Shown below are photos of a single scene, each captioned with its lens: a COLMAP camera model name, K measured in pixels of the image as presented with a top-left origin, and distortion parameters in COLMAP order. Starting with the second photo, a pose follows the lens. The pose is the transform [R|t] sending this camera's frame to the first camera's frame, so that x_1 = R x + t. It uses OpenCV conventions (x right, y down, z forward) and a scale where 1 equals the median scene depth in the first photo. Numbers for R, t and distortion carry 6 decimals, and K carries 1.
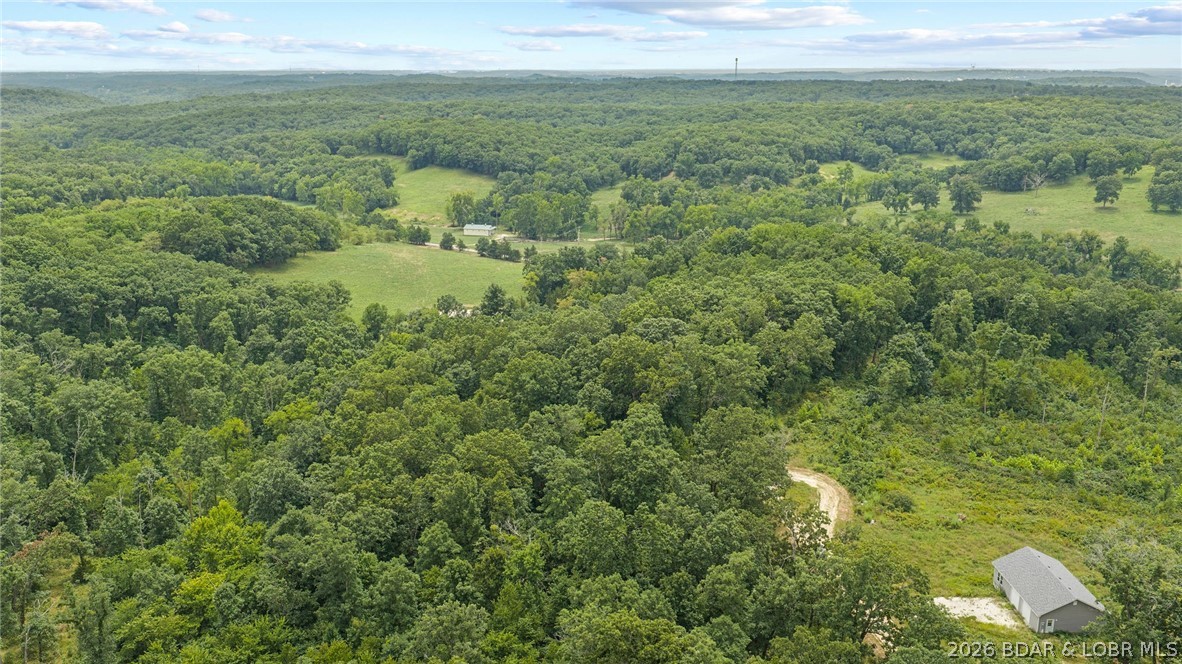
lens RADIAL K [[966.1, 0, 591.0], [0, 966.1, 332.0], [0, 0, 1]] dist [0.023344, -0.053012]
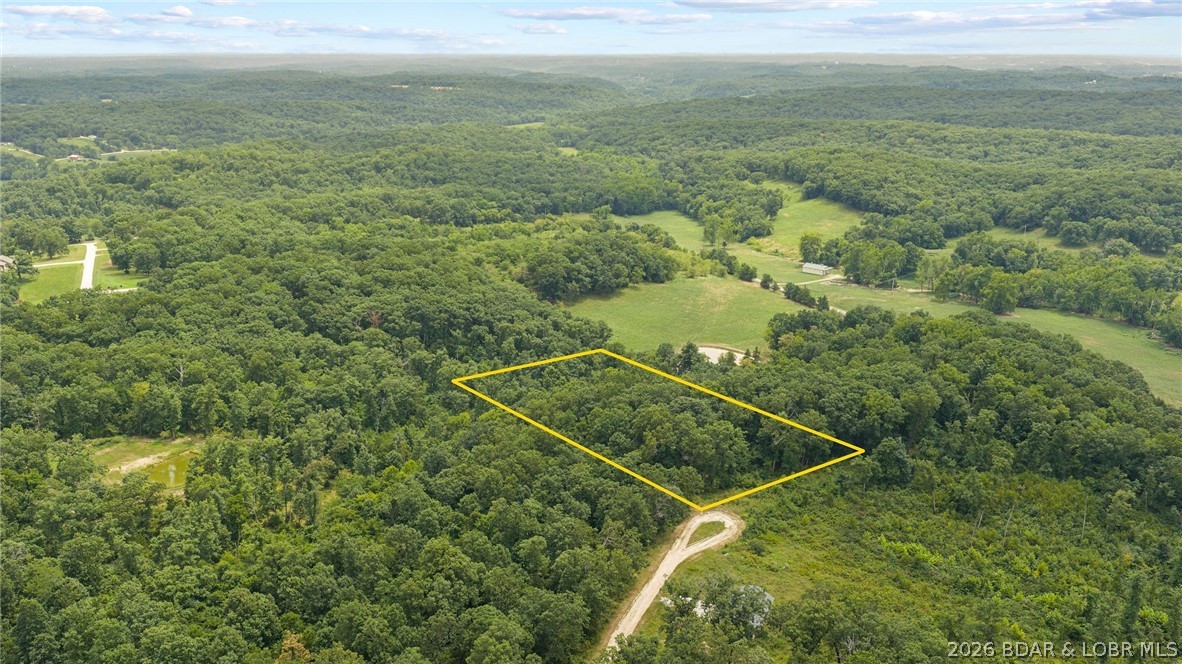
lens RADIAL K [[966.1, 0, 591.0], [0, 966.1, 332.0], [0, 0, 1]] dist [0.023344, -0.053012]
pose [[0.871352, 0.136174, -0.471383, 0.172727], [-0.128648, 0.990512, 0.048335, -0.045820], [0.473492, 0.018526, 0.880603, -0.110162]]
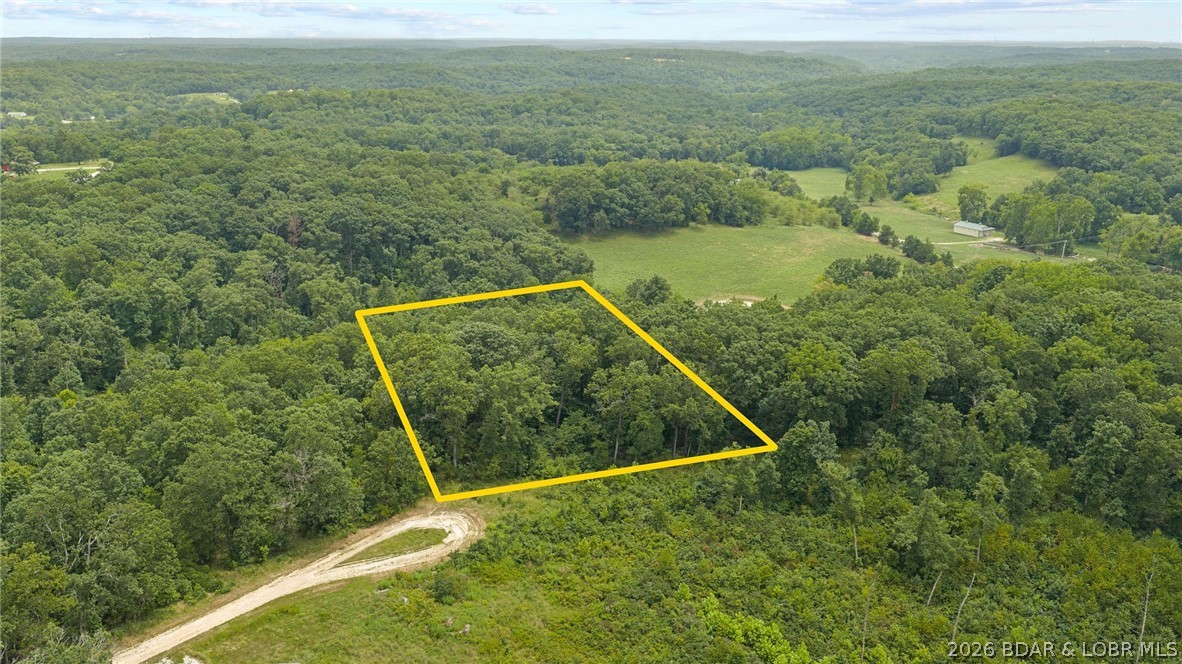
lens RADIAL K [[966.1, 0, 591.0], [0, 966.1, 332.0], [0, 0, 1]] dist [0.023344, -0.053012]
pose [[0.720825, 0.205796, -0.661861, 0.204849], [-0.187557, 0.977193, 0.099577, -0.031742], [0.667259, 0.052359, 0.742984, 0.102192]]
